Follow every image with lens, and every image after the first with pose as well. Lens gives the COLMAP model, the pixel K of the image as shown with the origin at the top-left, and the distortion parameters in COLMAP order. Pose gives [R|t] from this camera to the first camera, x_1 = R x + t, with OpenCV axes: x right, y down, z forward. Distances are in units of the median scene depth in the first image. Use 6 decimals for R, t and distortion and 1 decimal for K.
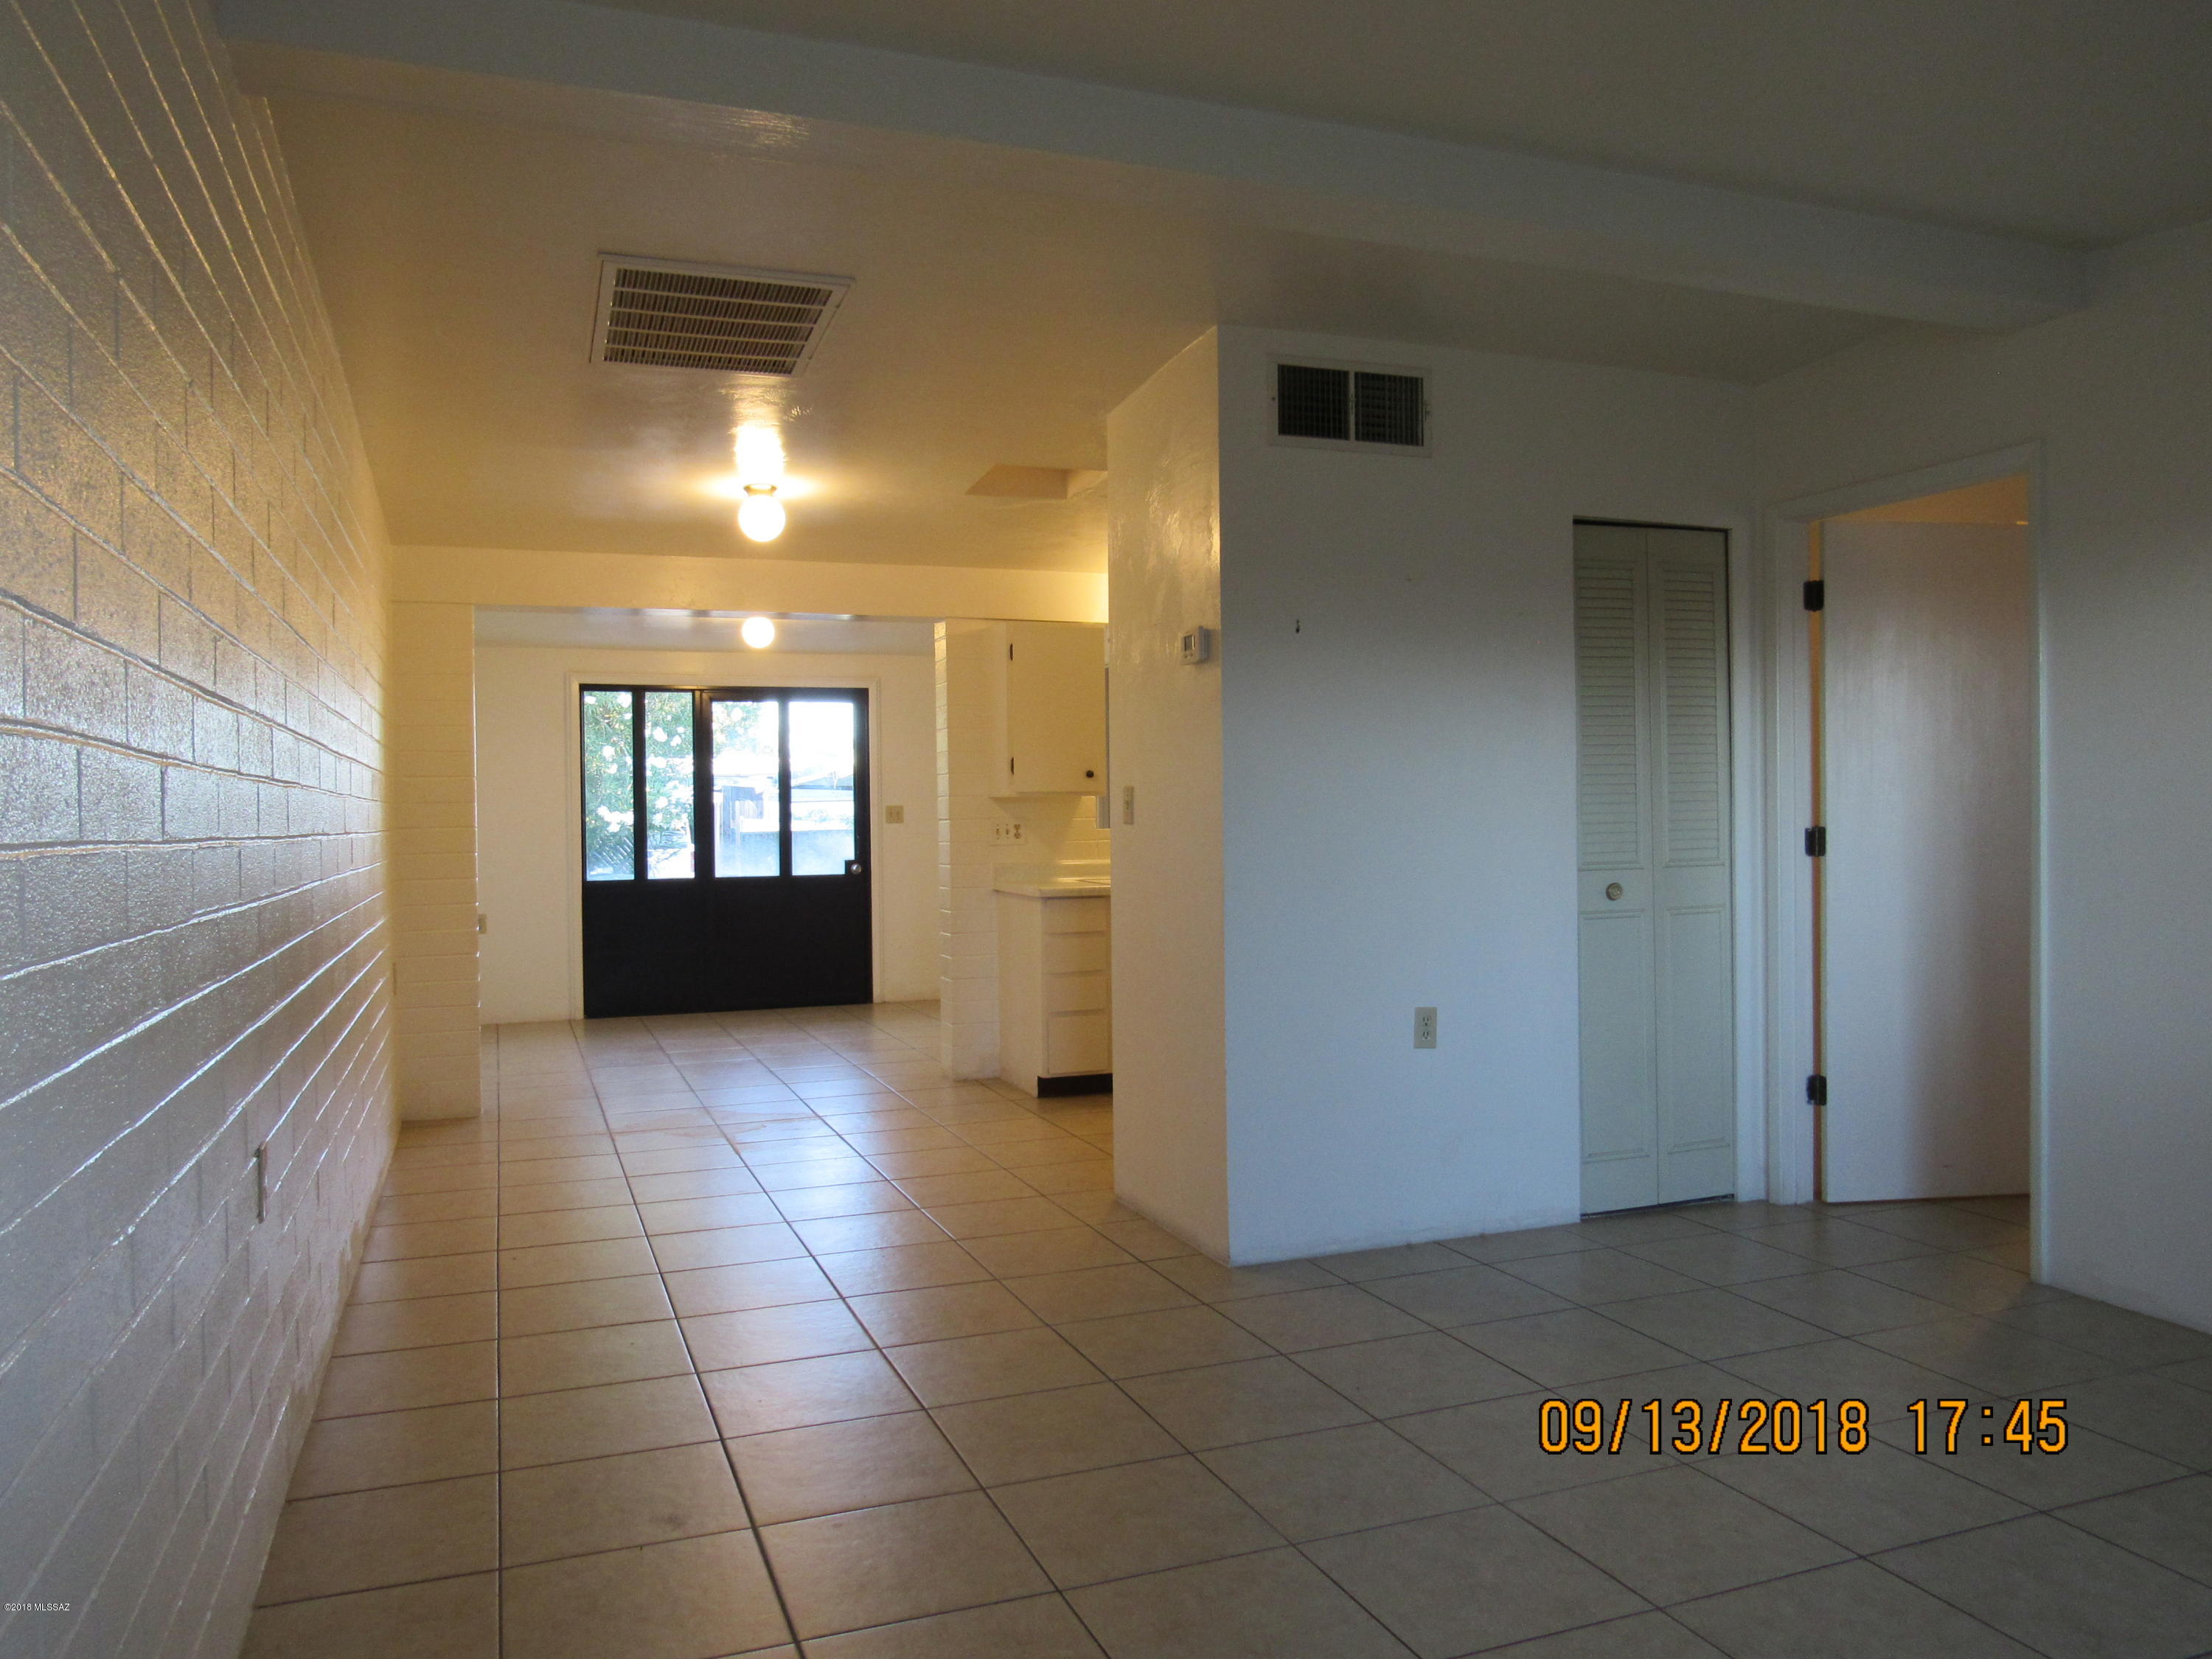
lens RADIAL K [[1591.3, 0, 1102.6], [0, 1591.3, 818.7], [0, 0, 1]] dist [-0.024280, 0.009722]
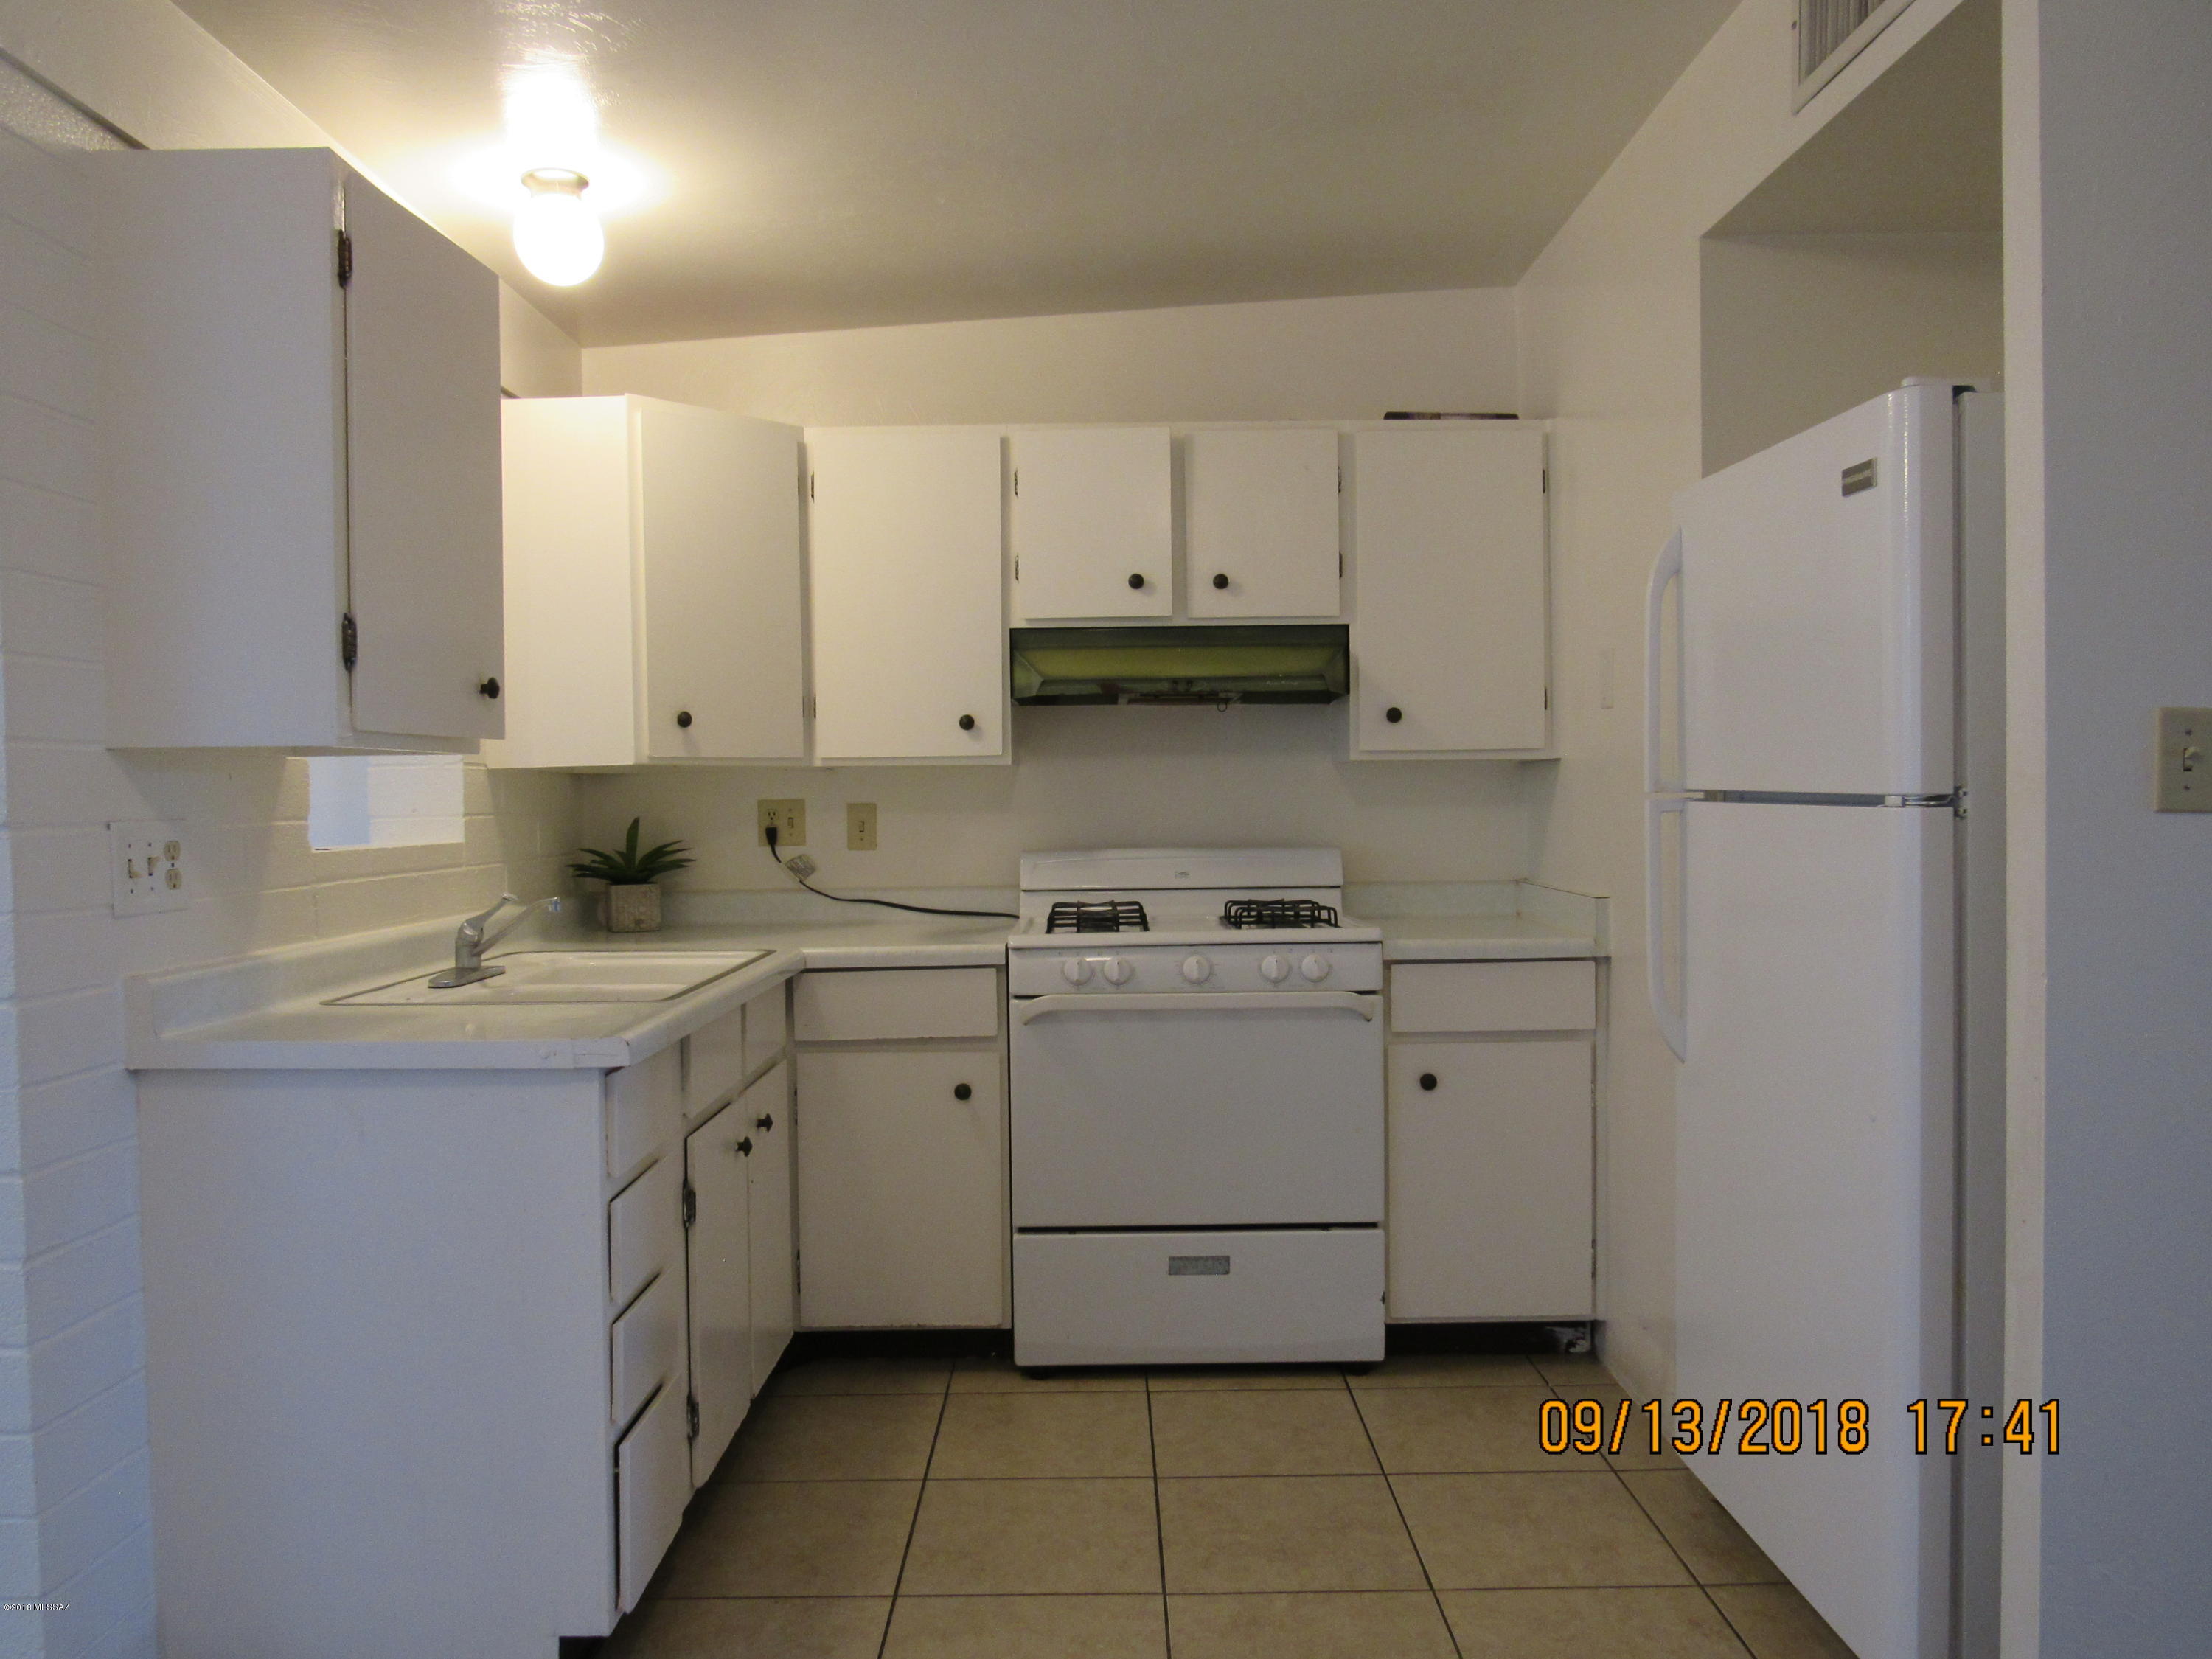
lens RADIAL K [[1591.3, 0, 1106.3], [0, 1591.3, 818.9], [0, 0, 1]] dist [-0.024280, 0.009722]
pose [[0.358718, -0.008804, 0.933405, -0.195094], [0.013525, 0.999900, 0.004234, 0.000193], [-0.933348, 0.011105, 0.358801, 0.525404]]
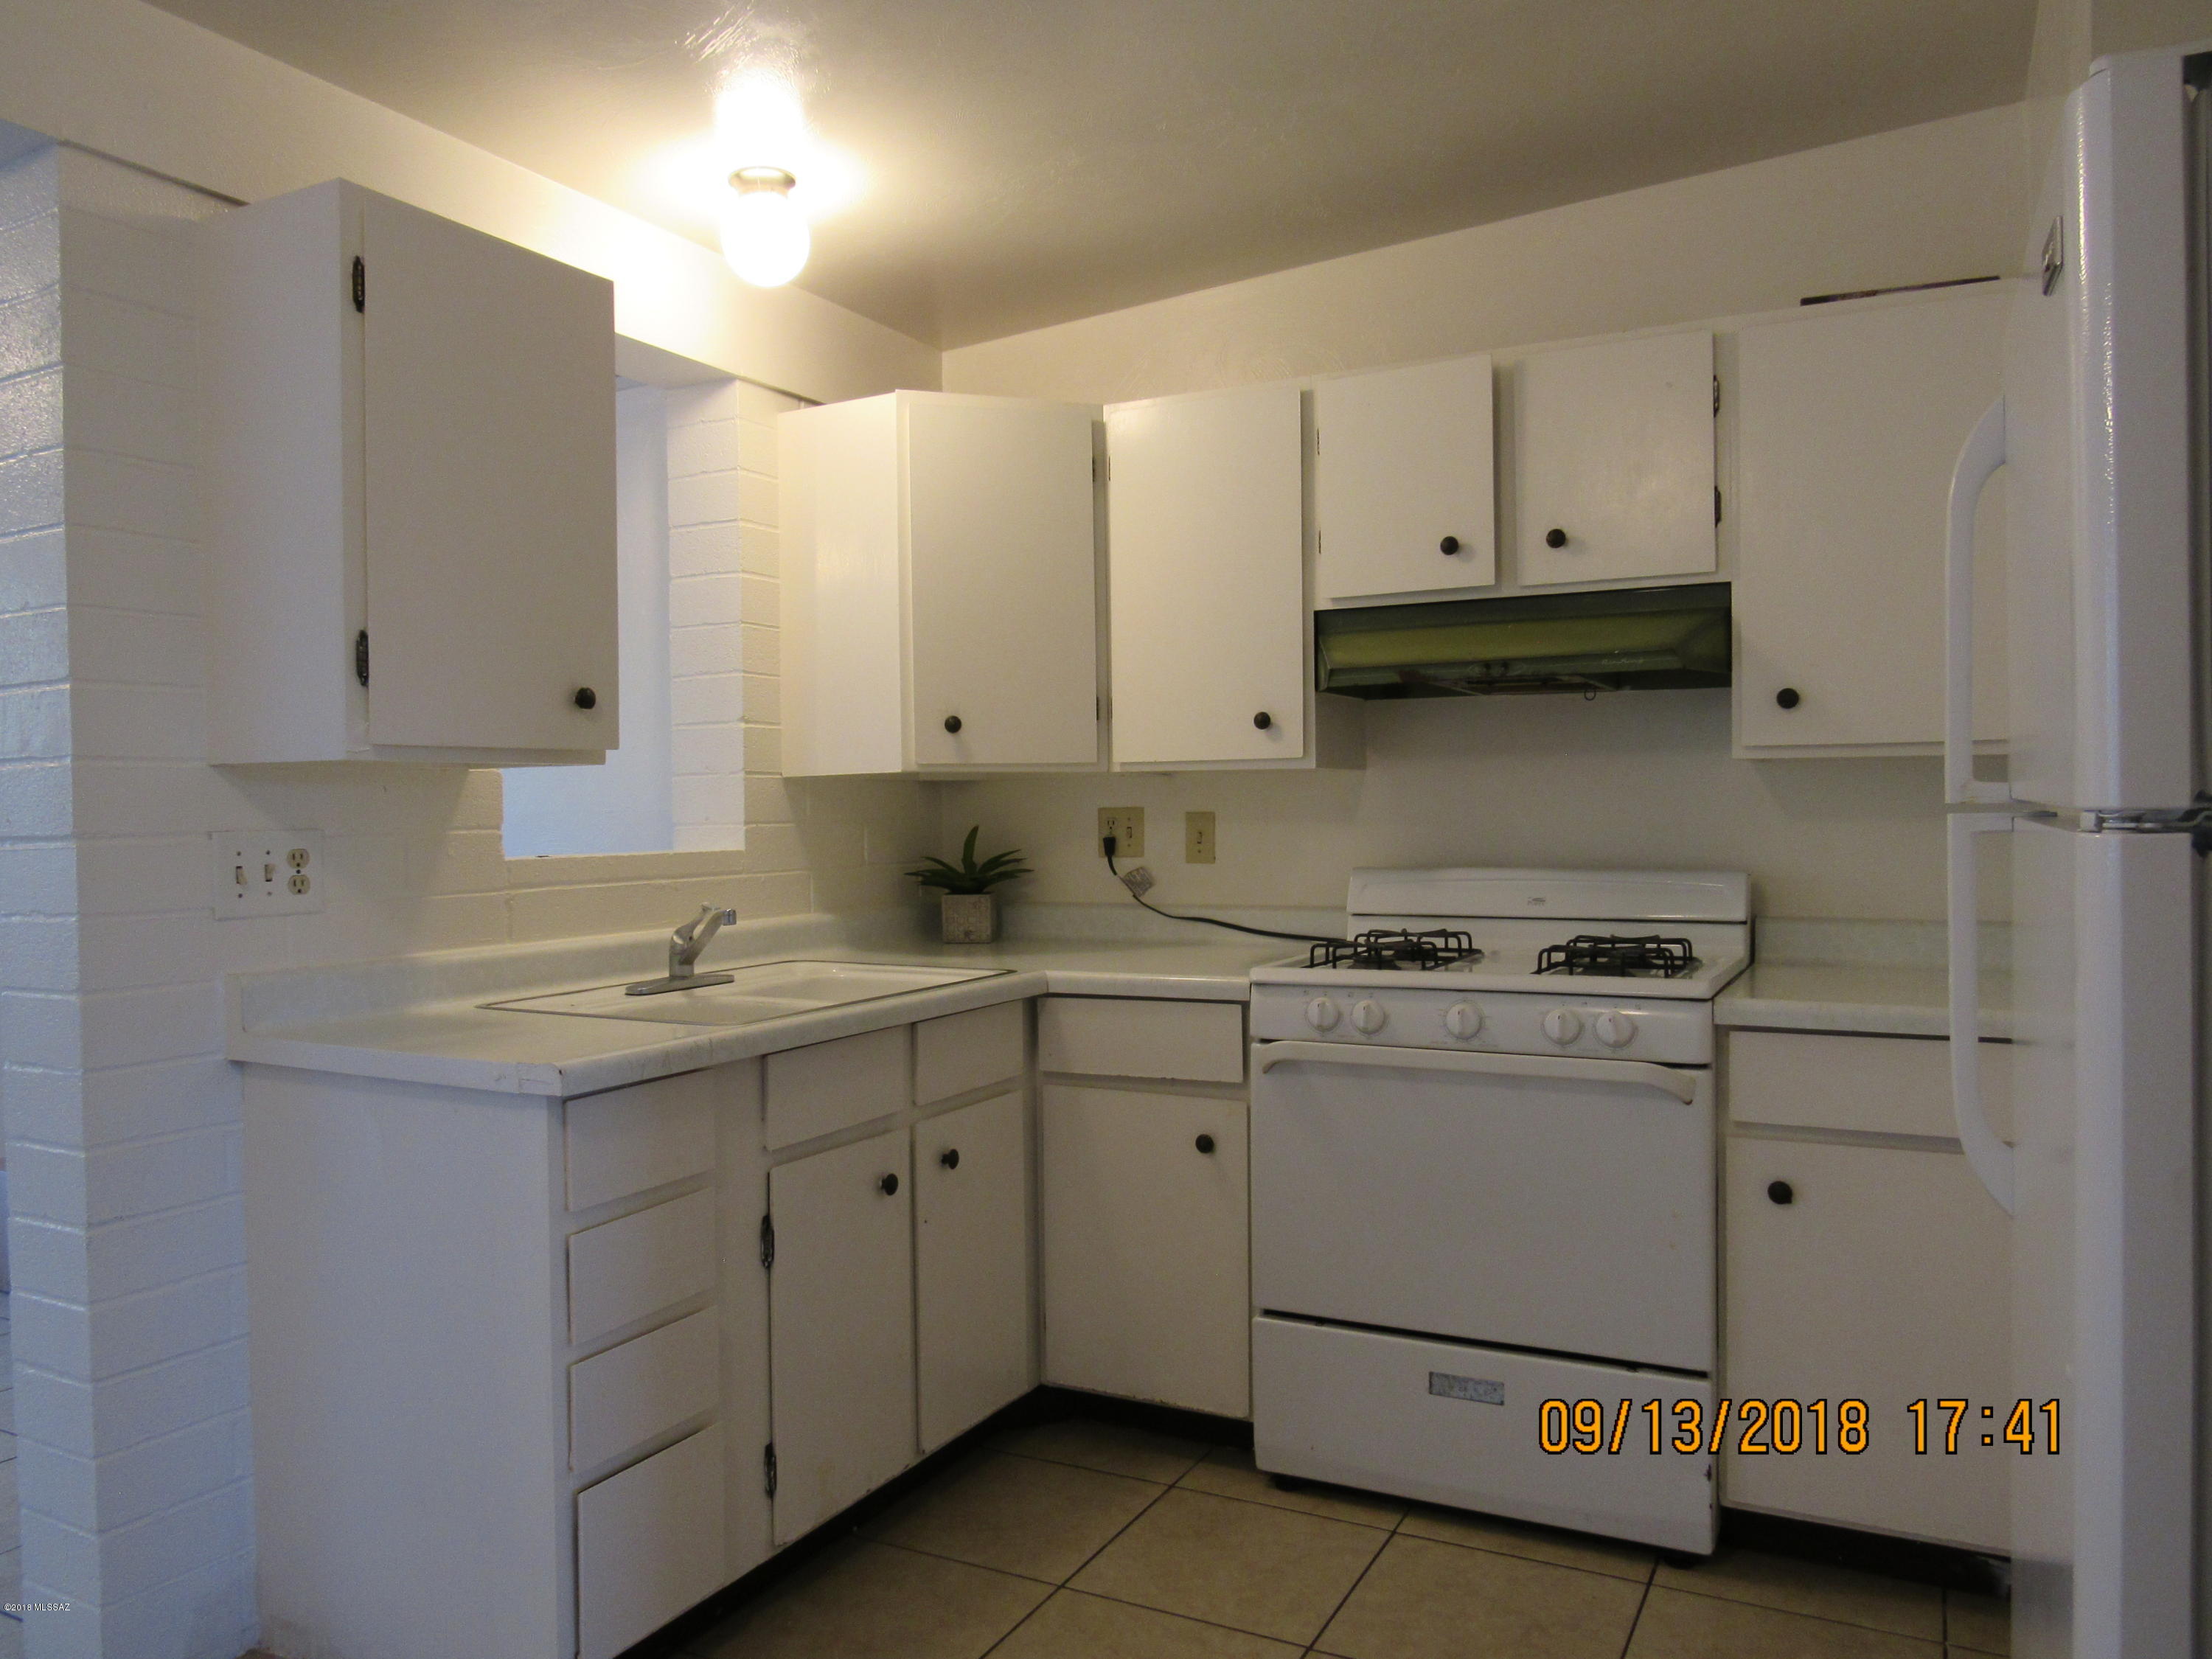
lens RADIAL K [[1591.3, 0, 1106.6], [0, 1591.3, 822.6], [0, 0, 1]] dist [-0.024280, 0.009722]
pose [[0.751229, -0.005782, 0.660016, -0.103310], [0.008419, 0.999964, -0.000823, -0.000360], [-0.659988, 0.006174, 0.751251, 0.468203]]
